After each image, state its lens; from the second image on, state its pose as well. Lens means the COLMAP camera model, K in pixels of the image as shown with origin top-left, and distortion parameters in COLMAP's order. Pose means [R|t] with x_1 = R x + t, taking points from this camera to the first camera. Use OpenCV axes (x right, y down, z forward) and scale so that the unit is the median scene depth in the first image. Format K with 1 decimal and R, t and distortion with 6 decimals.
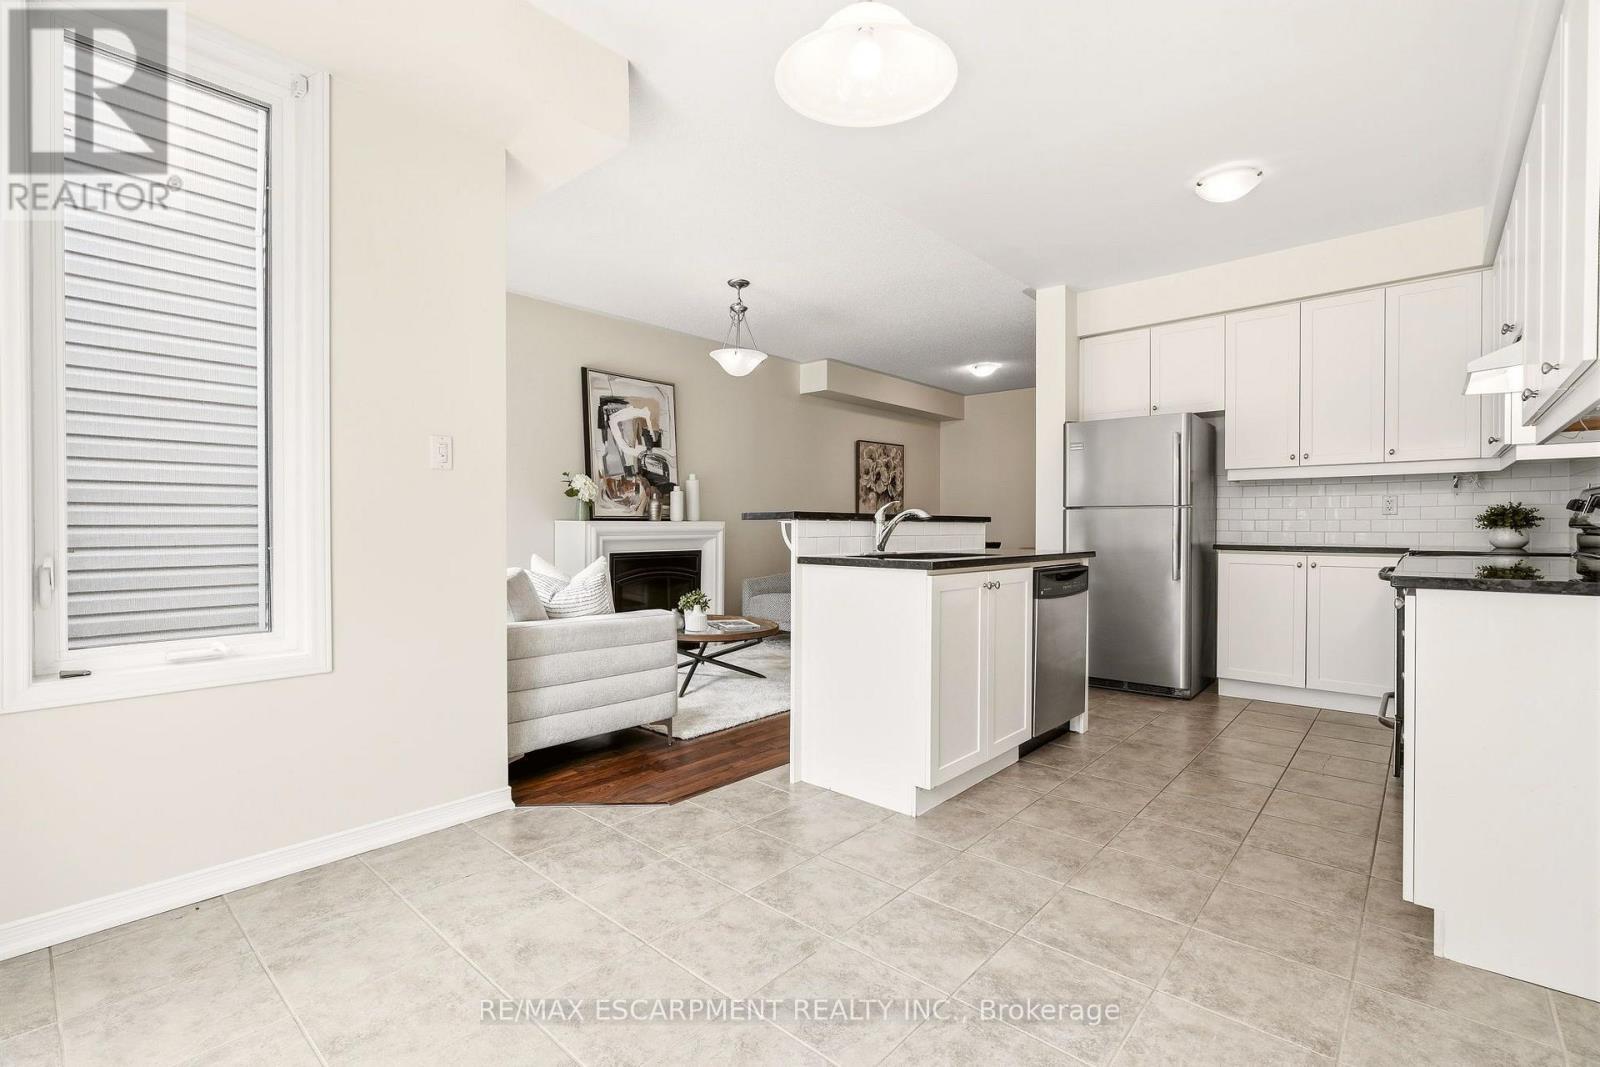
lens RADIAL K [[718.3, 0, 794.9], [0, 718.3, 531.9], [0, 0, 1]] dist [-0.008518, 0.003519]
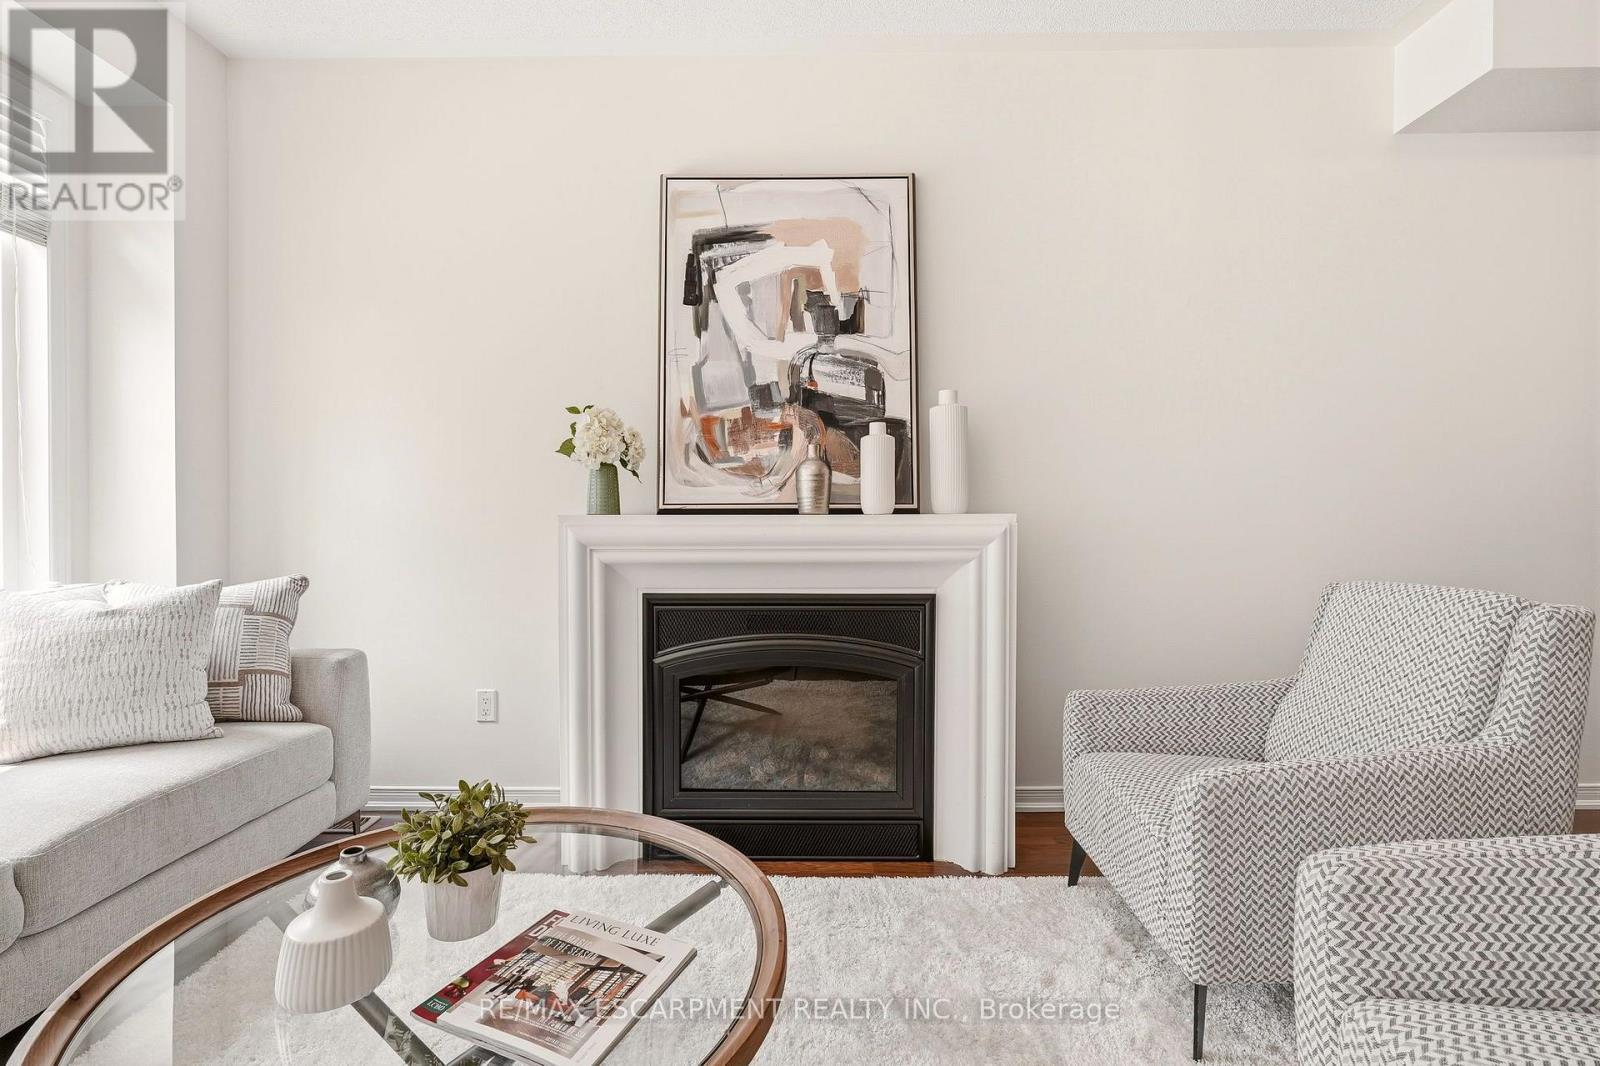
lens RADIAL K [[718.3, 0, 788.8], [0, 718.3, 530.9], [0, 0, 1]] dist [-0.008518, 0.003519]
pose [[0.656778, 0.000438, -0.754084, 0.098375], [-0.005712, 0.999974, -0.004394, -0.004311], [0.754062, 0.007193, 0.656764, 0.758969]]
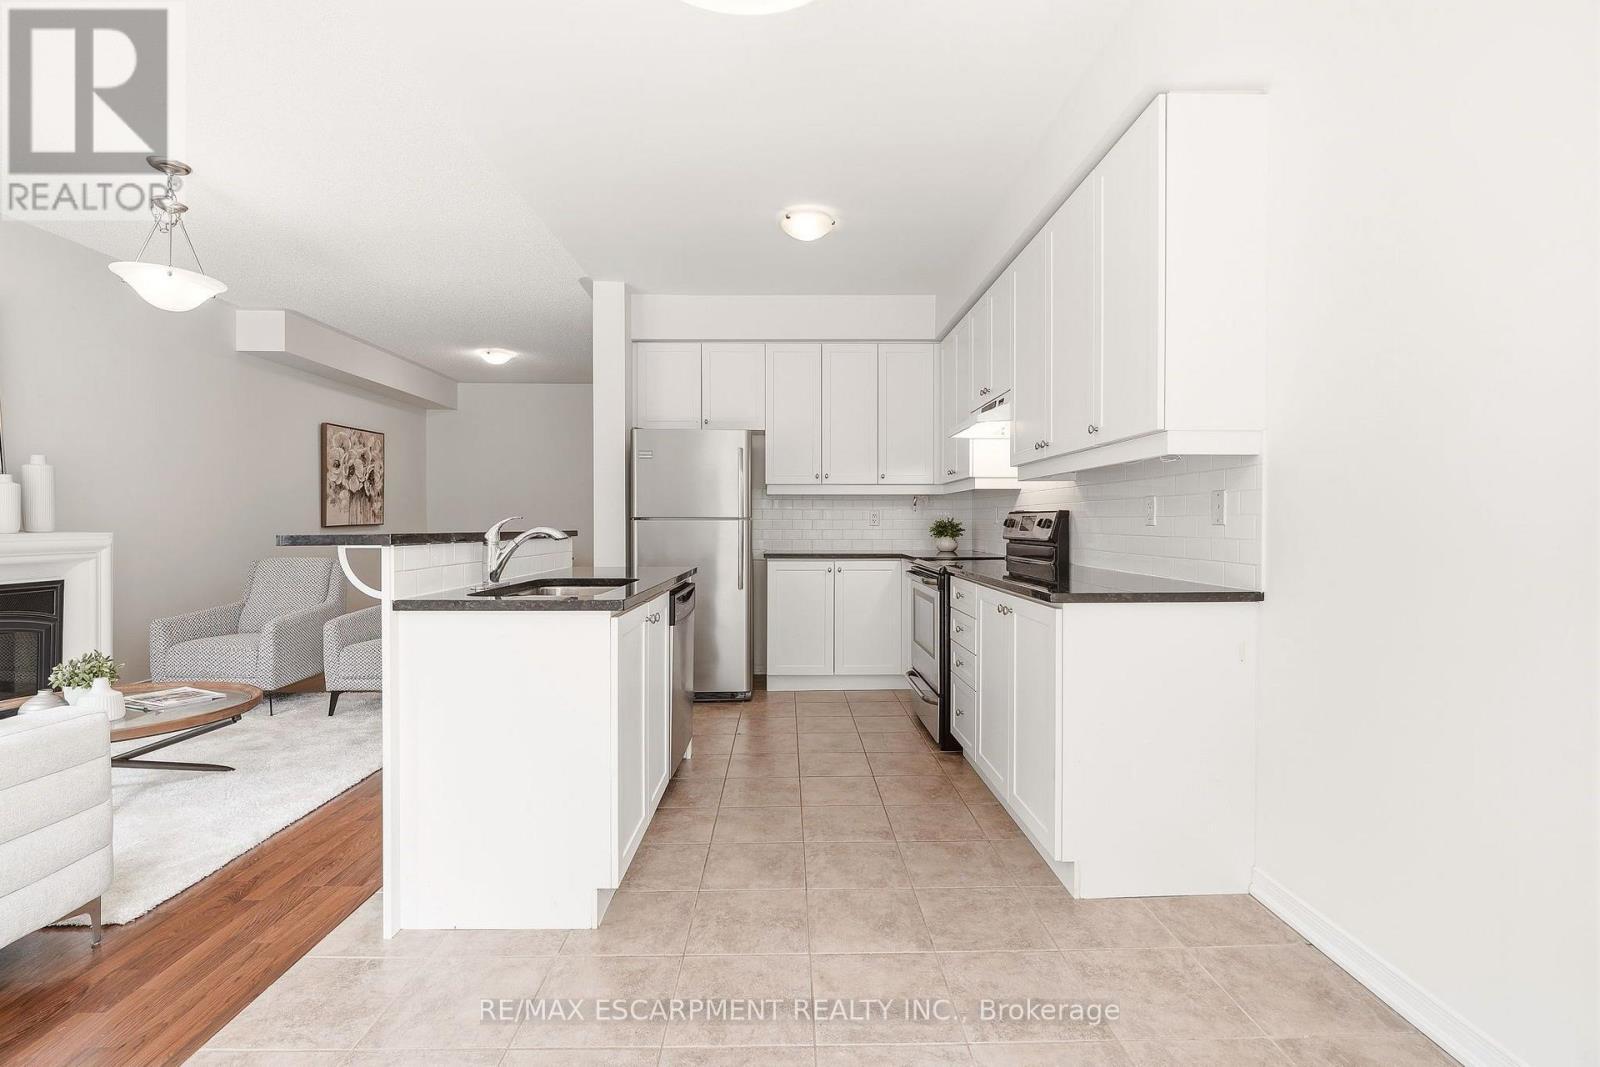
lens RADIAL K [[718.3, 0, 799.6], [0, 718.3, 531.7], [0, 0, 1]] dist [-0.008518, 0.003519]
pose [[0.733583, -0.008085, 0.679551, -0.089048], [0.006610, 0.999967, 0.004762, -0.015682], [-0.679567, 0.000999, 0.733612, 0.128624]]
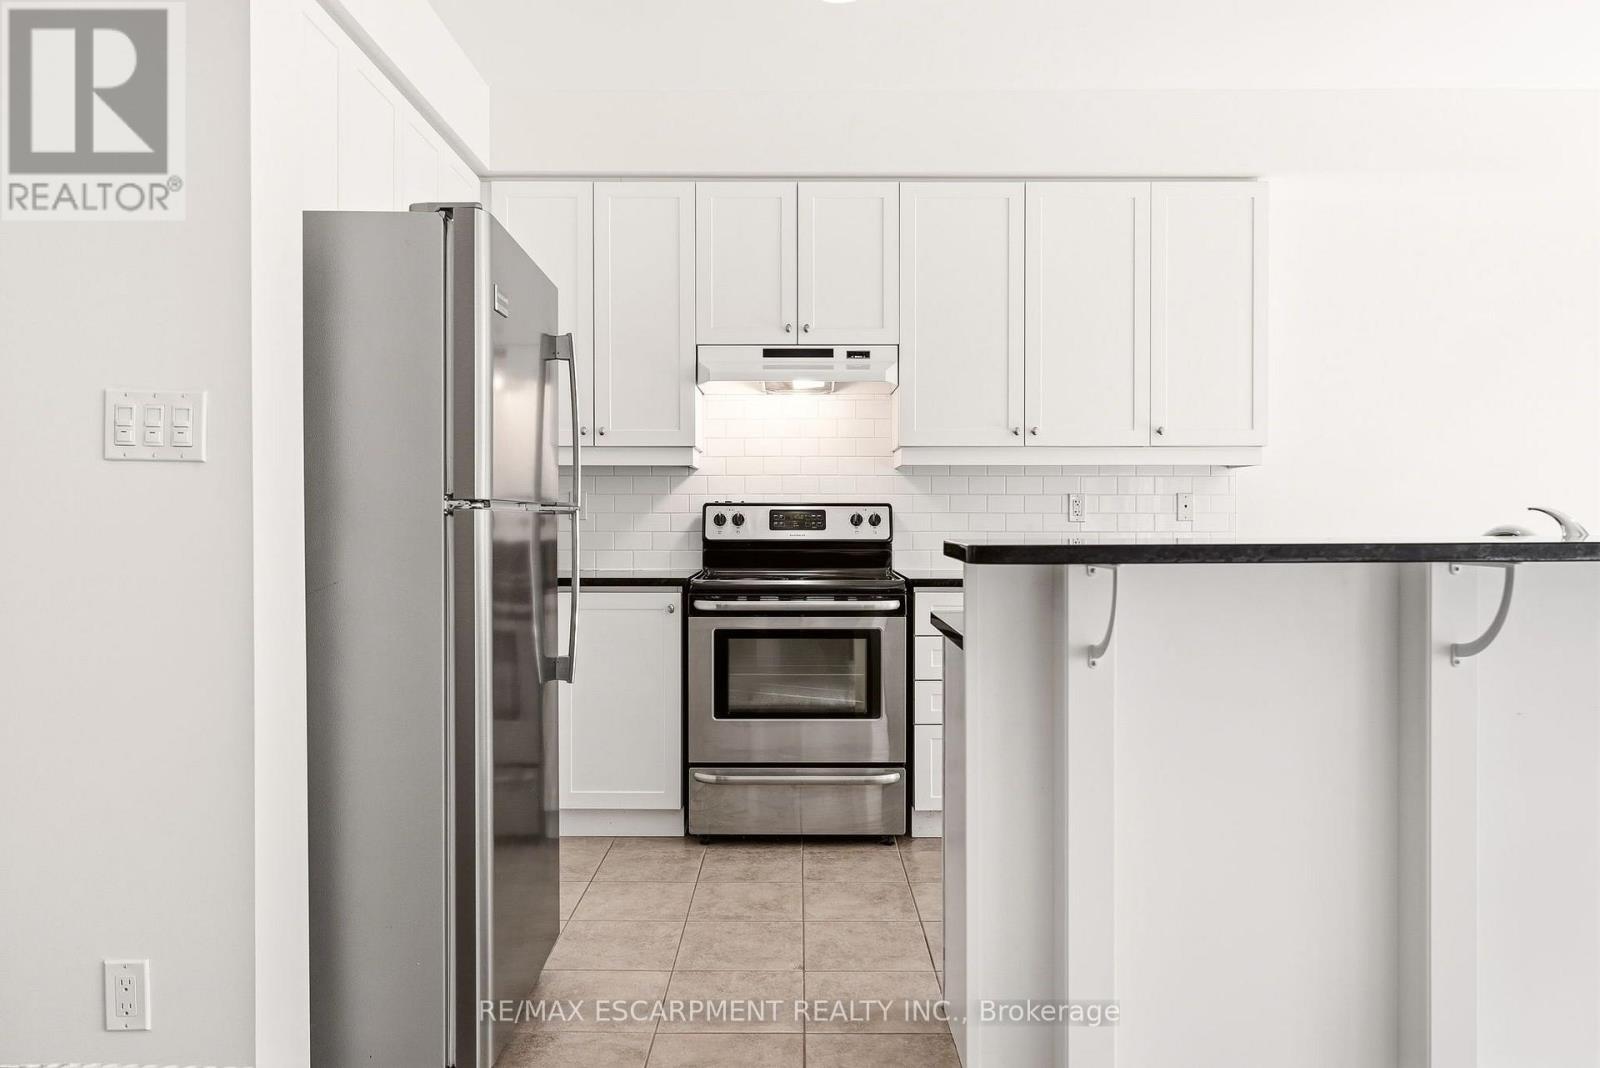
lens RADIAL K [[1033.3, 0, 837.6], [0, 1033.3, 526.9], [0, 0, 1]] dist [-0.000723, -0.001106]
pose [[-0.668673, -0.002508, 0.743553, -0.017297], [0.006451, 0.999937, 0.009175, -0.020554], [-0.743529, 0.010931, -0.668614, 0.964087]]
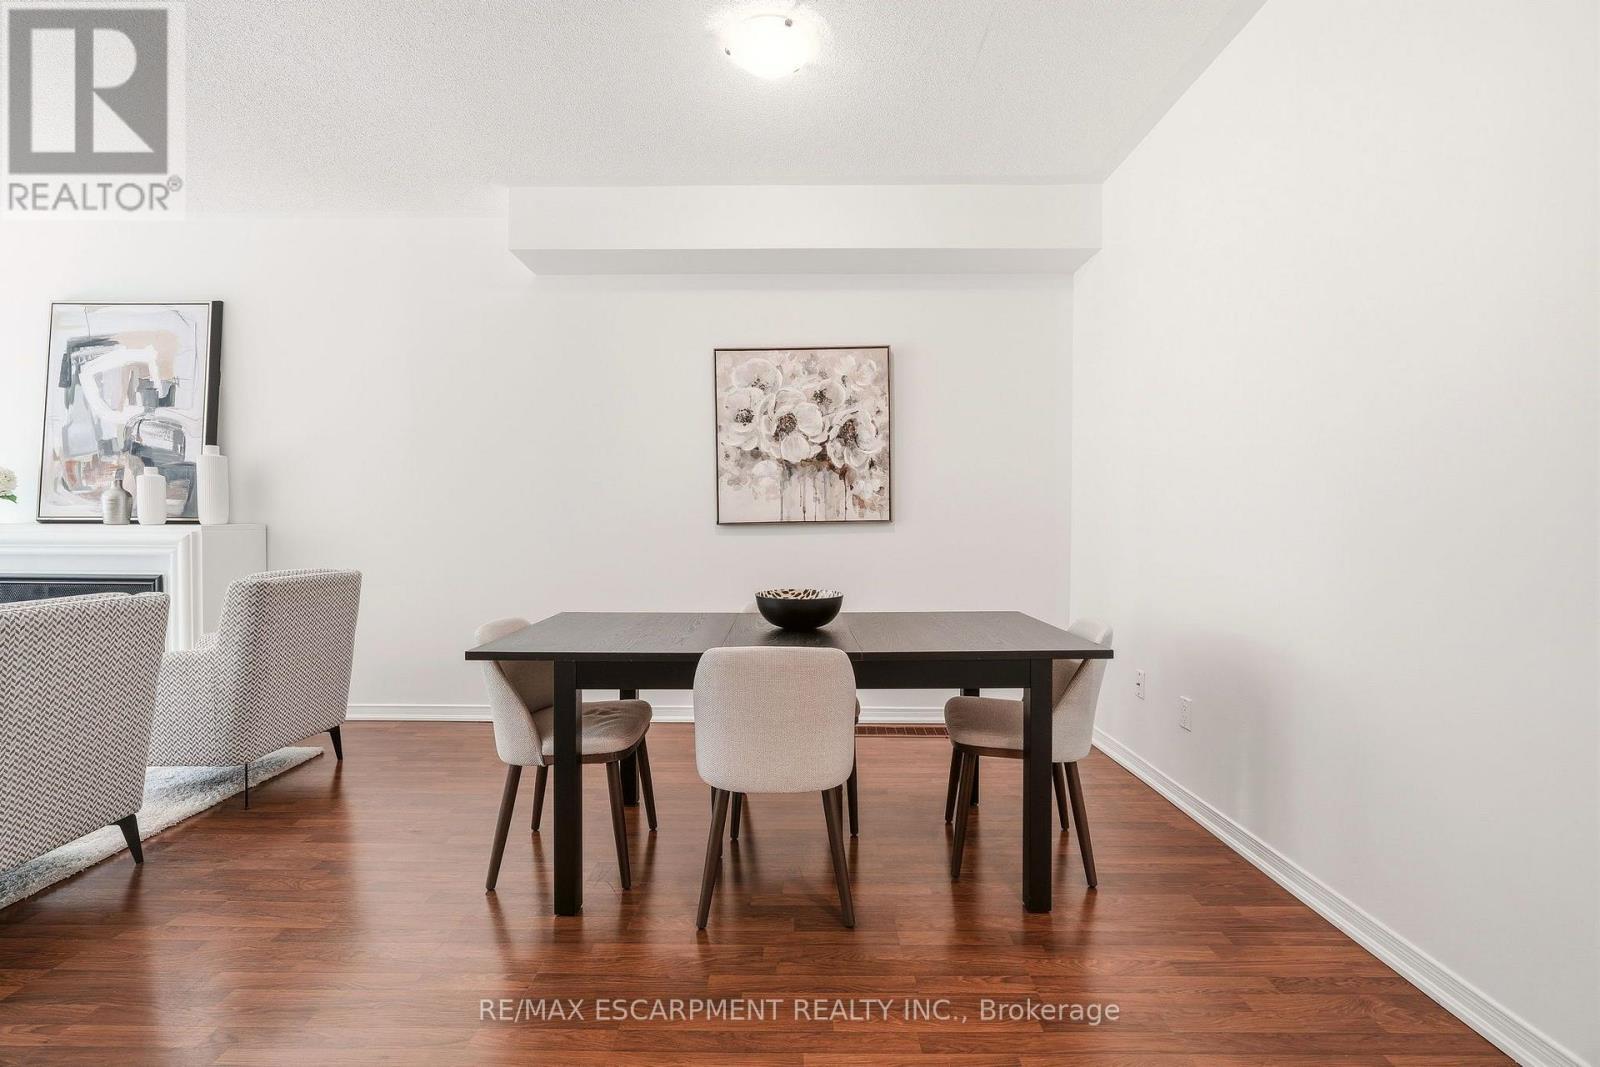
lens RADIAL K [[718.3, 0, 841.1], [0, 718.3, 530.3], [0, 0, 1]] dist [-0.008518, 0.003519]
pose [[0.657072, 0.014365, -0.753691, 0.715695], [-0.012572, 0.999888, 0.008097, -0.023925], [0.753723, 0.004155, 0.657179, 1.109907]]
